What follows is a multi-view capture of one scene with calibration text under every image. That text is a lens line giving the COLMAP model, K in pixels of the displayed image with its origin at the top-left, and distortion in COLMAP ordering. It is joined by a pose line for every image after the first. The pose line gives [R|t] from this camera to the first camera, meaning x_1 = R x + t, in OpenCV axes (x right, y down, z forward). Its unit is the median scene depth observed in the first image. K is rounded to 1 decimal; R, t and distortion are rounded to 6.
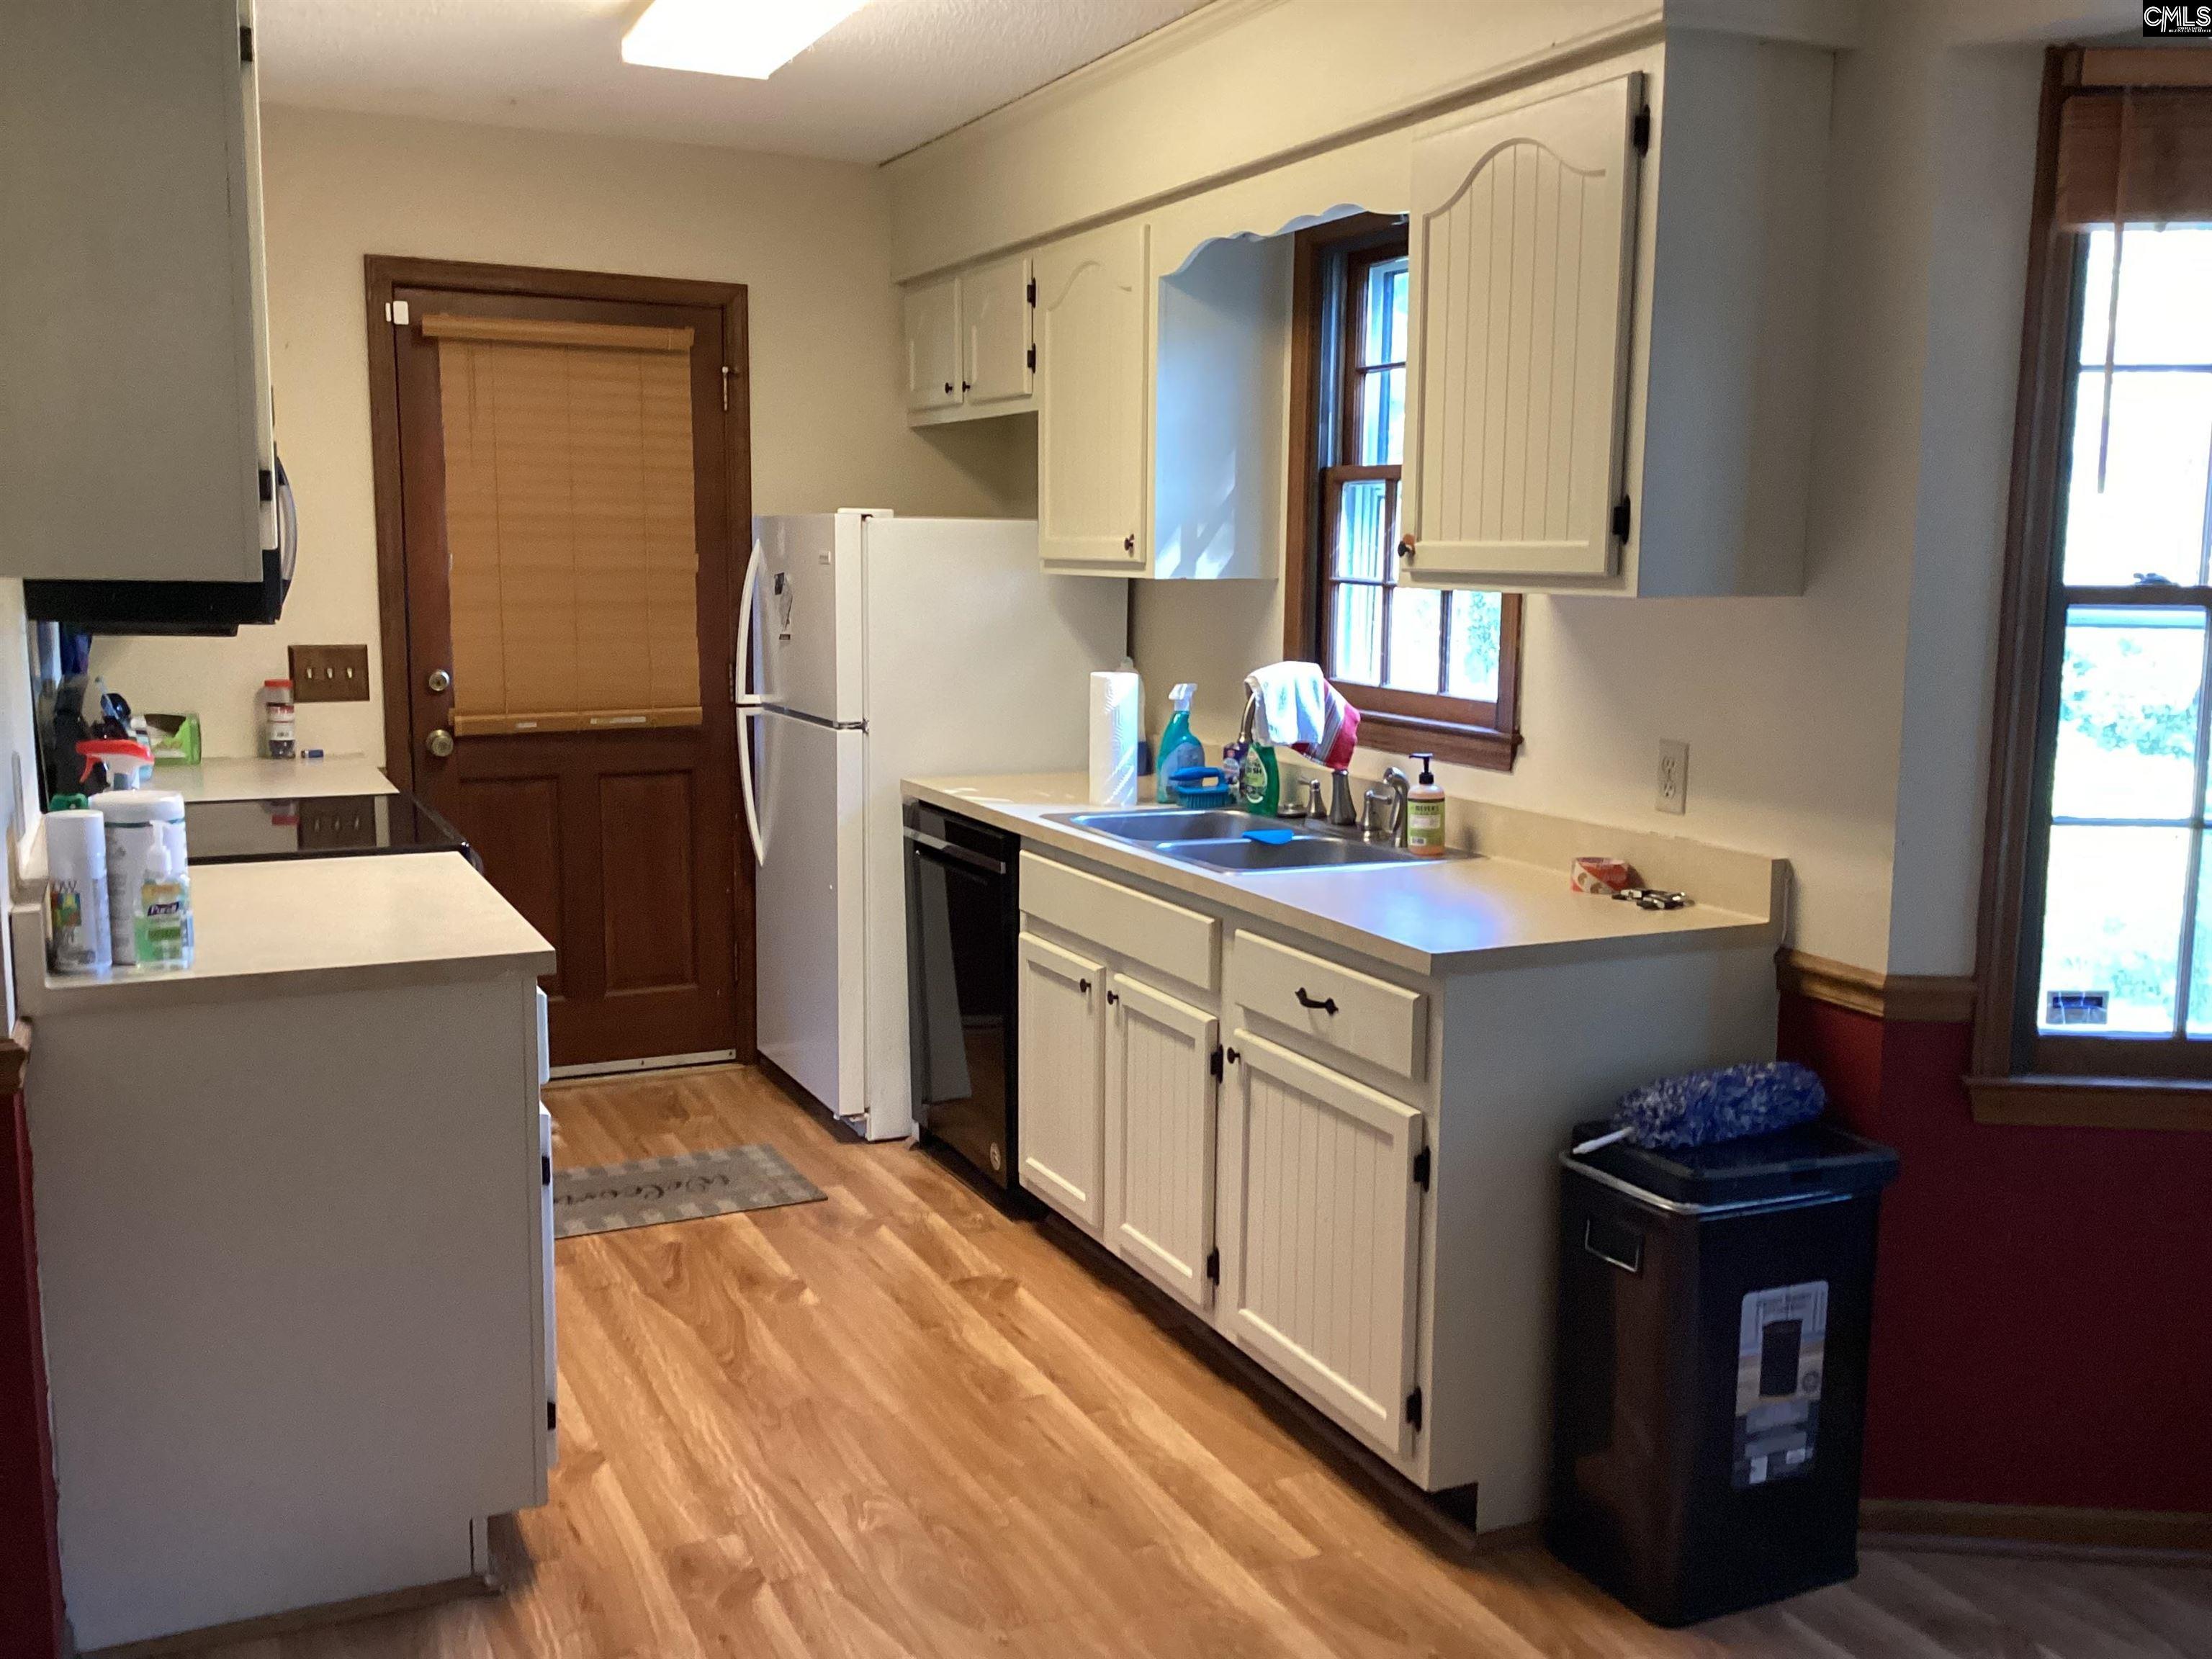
lens RADIAL K [[1997.8, 0, 1106.0], [0, 1997.8, 829.5], [0, 0, 1]] dist [0.096934, -0.239361]
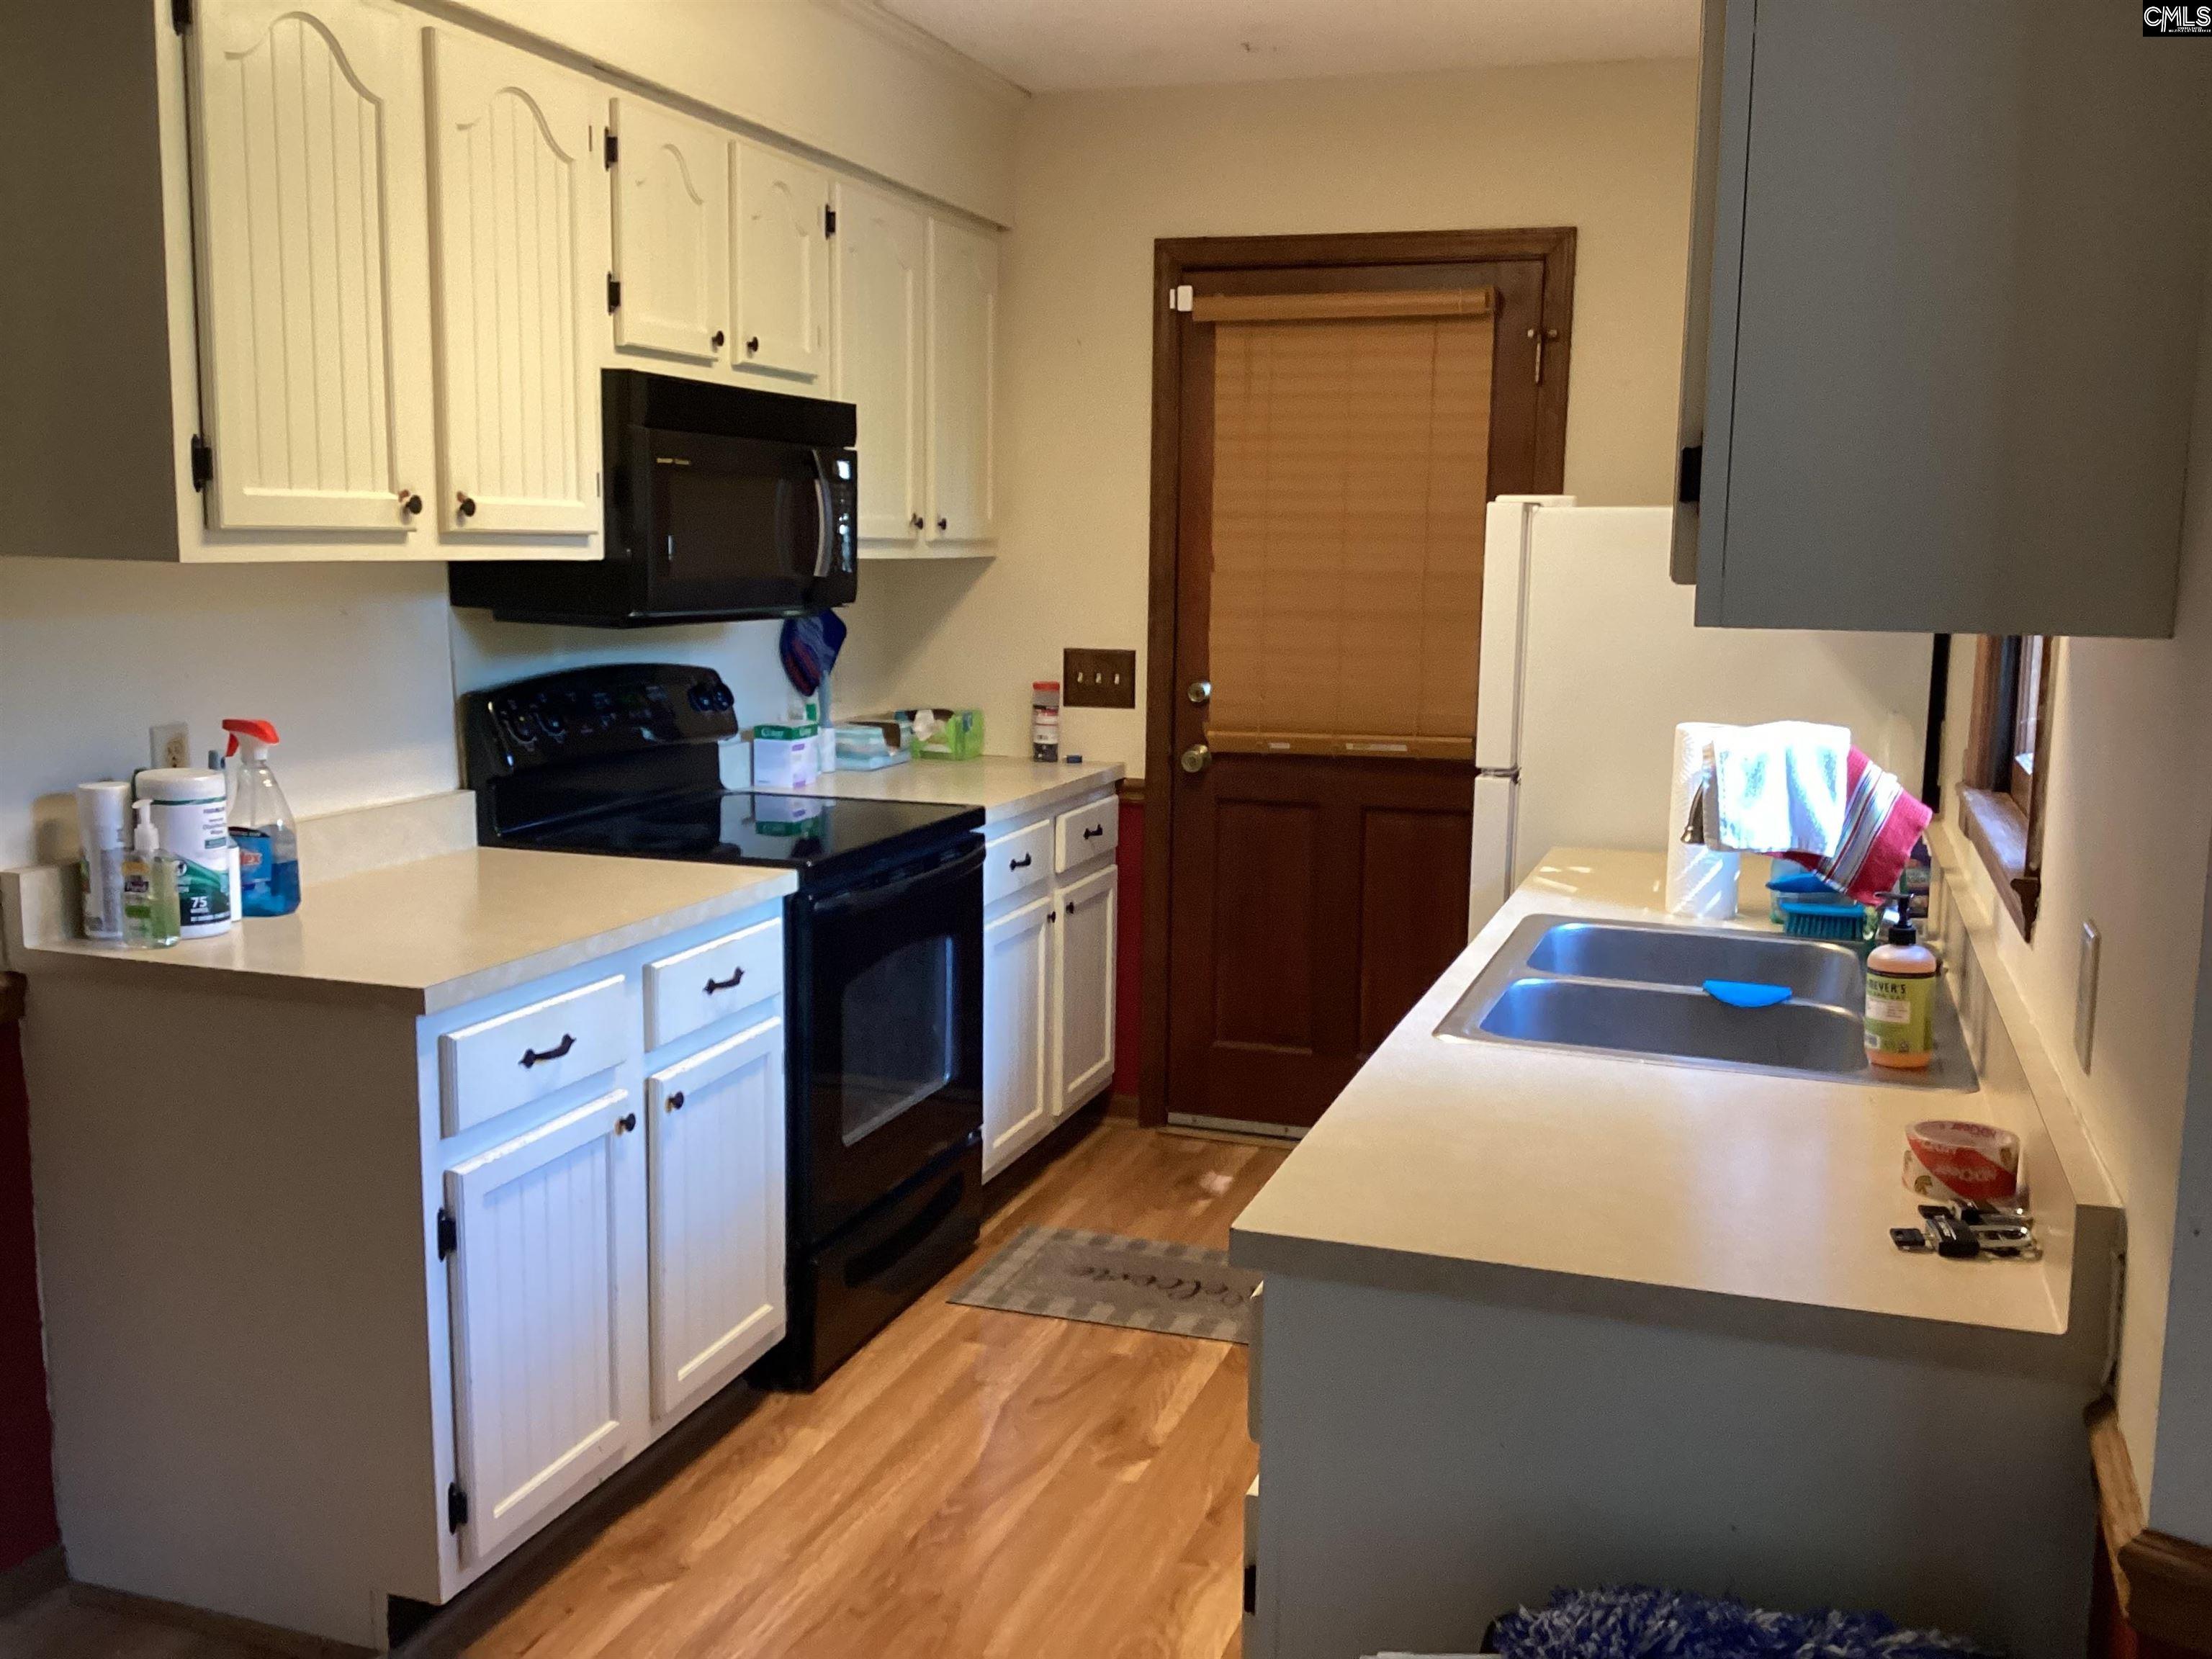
lens RADIAL K [[1997.8, 0, 1106.0], [0, 1997.8, 829.5], [0, 0, 1]] dist [0.096934, -0.239361]
pose [[0.714524, 0.098697, -0.692614, 0.296019], [-0.104377, 0.993958, 0.033959, -0.038321], [0.691781, 0.048028, 0.720508, 0.312188]]
